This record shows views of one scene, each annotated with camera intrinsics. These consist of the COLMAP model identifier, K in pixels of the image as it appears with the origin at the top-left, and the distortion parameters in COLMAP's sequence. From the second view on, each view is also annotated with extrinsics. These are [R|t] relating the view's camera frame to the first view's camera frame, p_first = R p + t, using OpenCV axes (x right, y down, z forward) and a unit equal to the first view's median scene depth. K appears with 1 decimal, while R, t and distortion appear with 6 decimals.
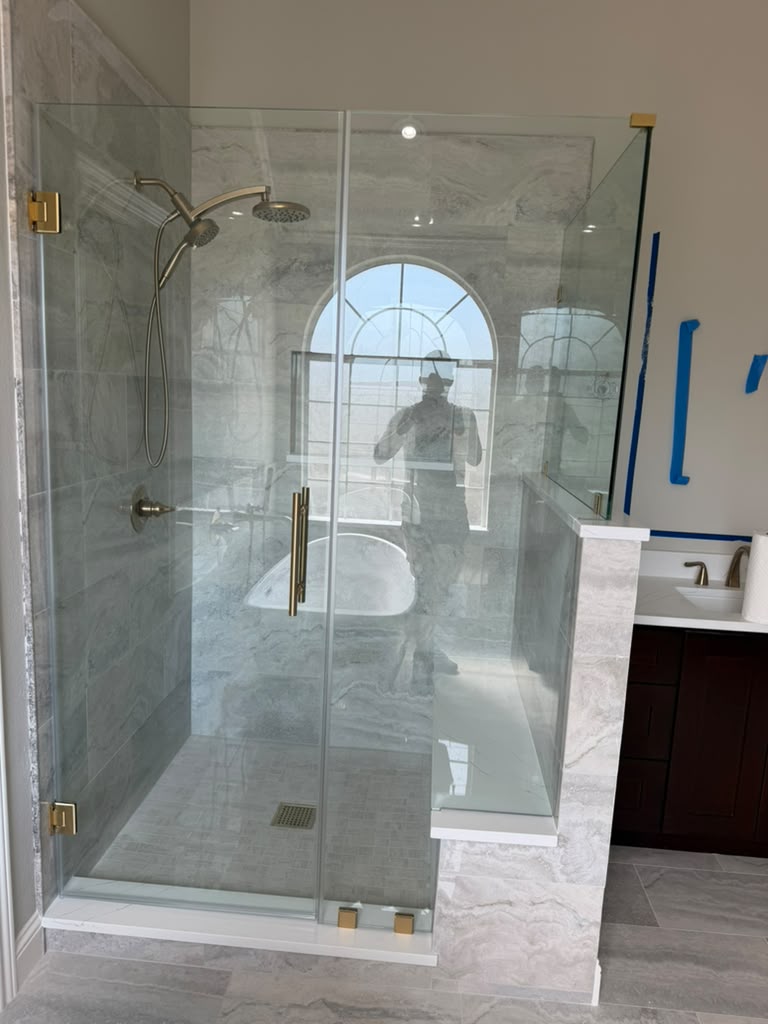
lens RADIAL K [[727.8, 0, 386.3], [0, 727.8, 514.1], [0, 0, 1]] dist [-0.008929, -0.015247]
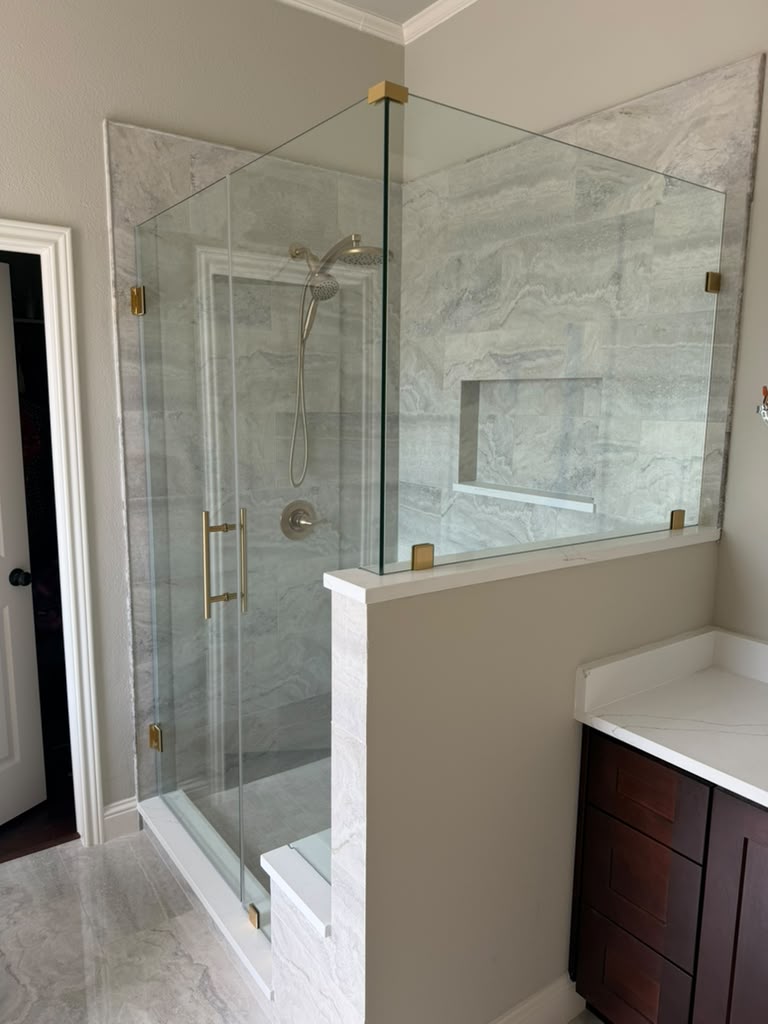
lens RADIAL K [[727.8, 0, 384.4], [0, 727.8, 514.1], [0, 0, 1]] dist [-0.008929, -0.015247]
pose [[0.639520, 0.079851, -0.764617, 0.603411], [-0.107601, 0.994098, 0.013819, -0.046376], [0.761207, 0.073436, 0.644337, 0.300566]]
